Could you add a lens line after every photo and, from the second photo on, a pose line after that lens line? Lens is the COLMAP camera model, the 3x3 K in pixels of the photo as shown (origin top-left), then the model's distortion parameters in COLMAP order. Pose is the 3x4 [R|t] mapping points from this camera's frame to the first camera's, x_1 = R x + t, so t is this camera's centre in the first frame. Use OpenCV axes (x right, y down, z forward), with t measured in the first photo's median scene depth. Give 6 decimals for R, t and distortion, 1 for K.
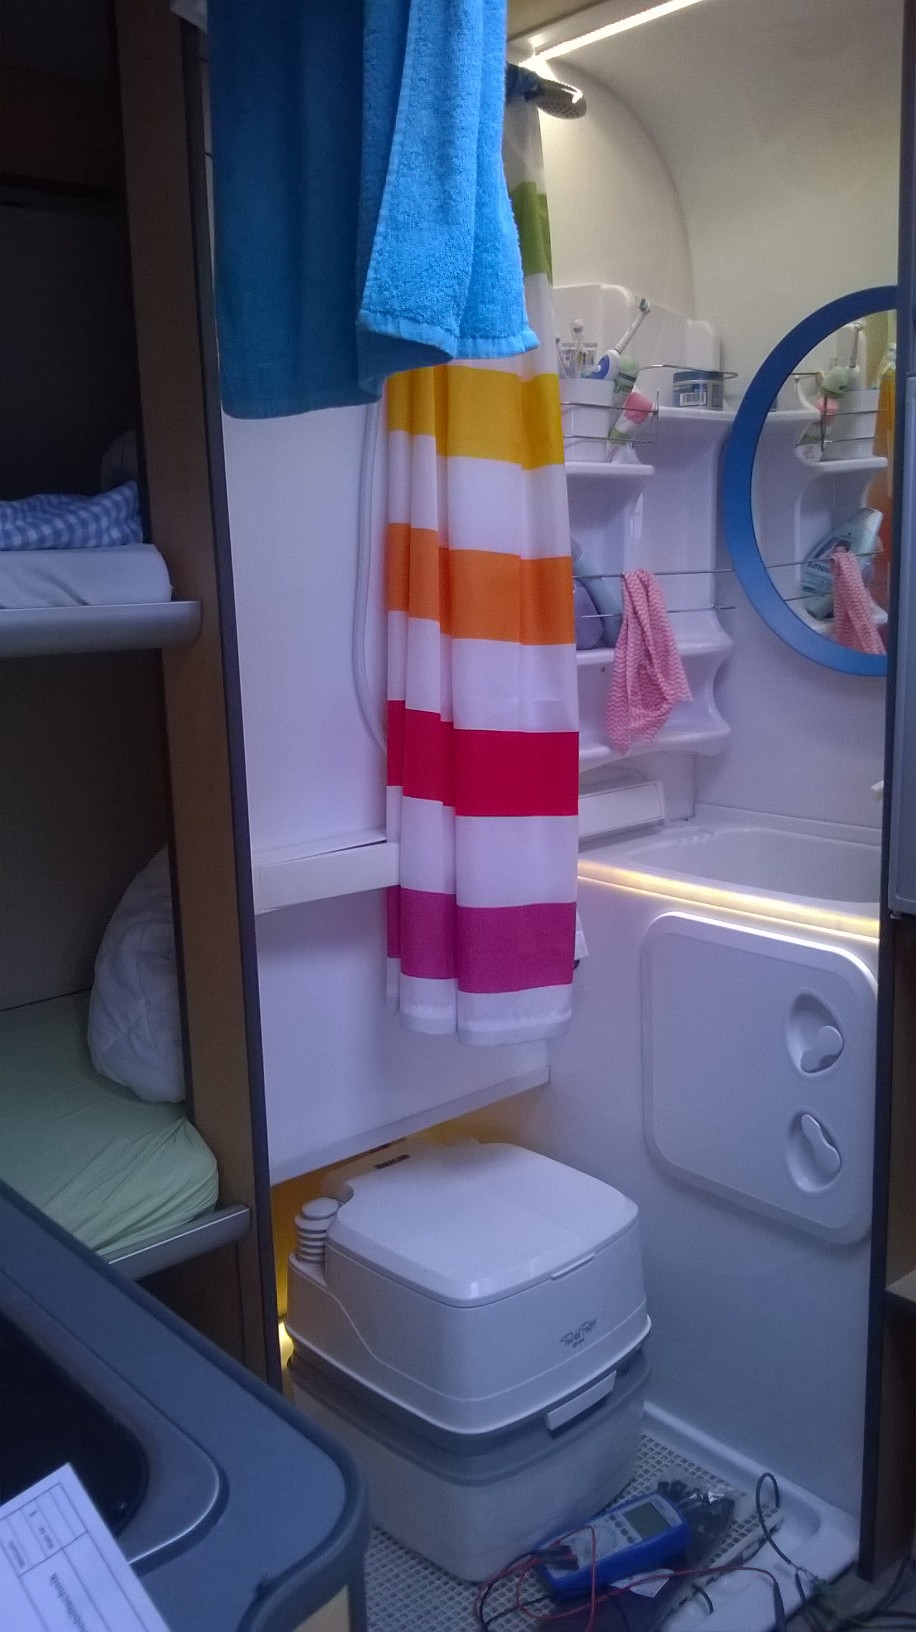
lens RADIAL K [[1381.8, 0, 458.0], [0, 1381.8, 816.0], [0, 0, 1]] dist [0.095547, -0.300322]
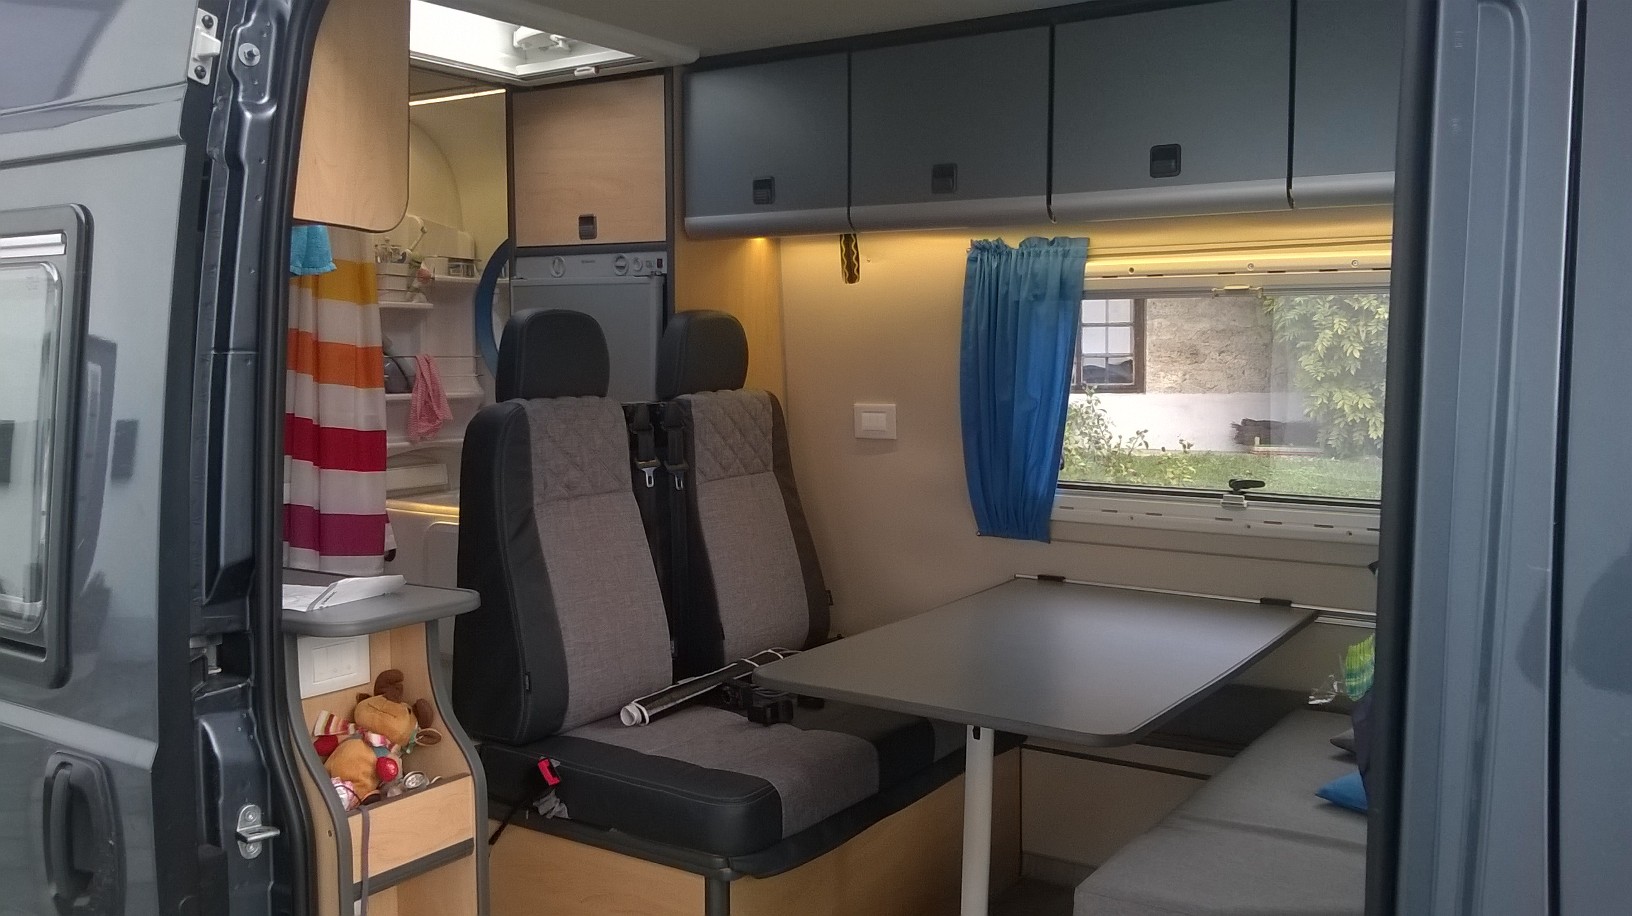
lens RADIAL K [[1381.8, 0, 810.8], [0, 1381.8, 429.6], [0, 0, 1]] dist [0.095547, -0.300322]
pose [[0.964921, 0.012388, 0.262249, 0.158193], [0.020751, 0.992163, -0.123218, 0.209460], [-0.261720, 0.124338, 0.957101, -1.165096]]
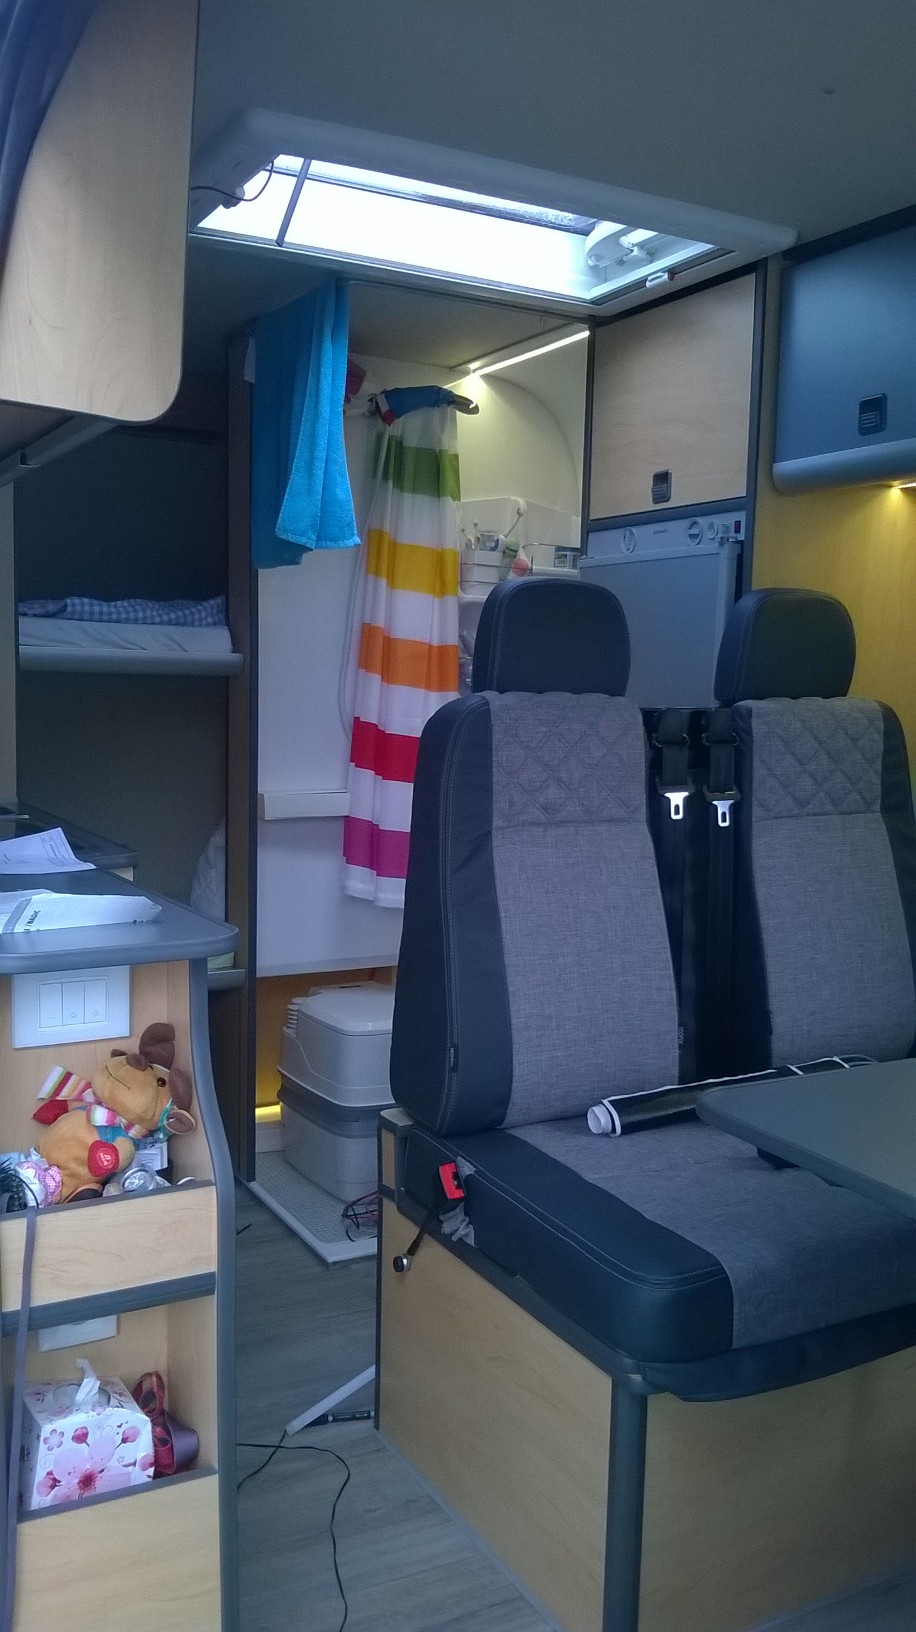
lens RADIAL K [[1381.8, 0, 458.0], [0, 1381.8, 816.0], [0, 0, 1]] dist [0.095547, -0.300322]
pose [[0.977223, 0.072499, -0.199447, 0.465381], [-0.089664, 0.992881, -0.078412, 0.181557], [0.192343, 0.094509, 0.976766, -0.771371]]
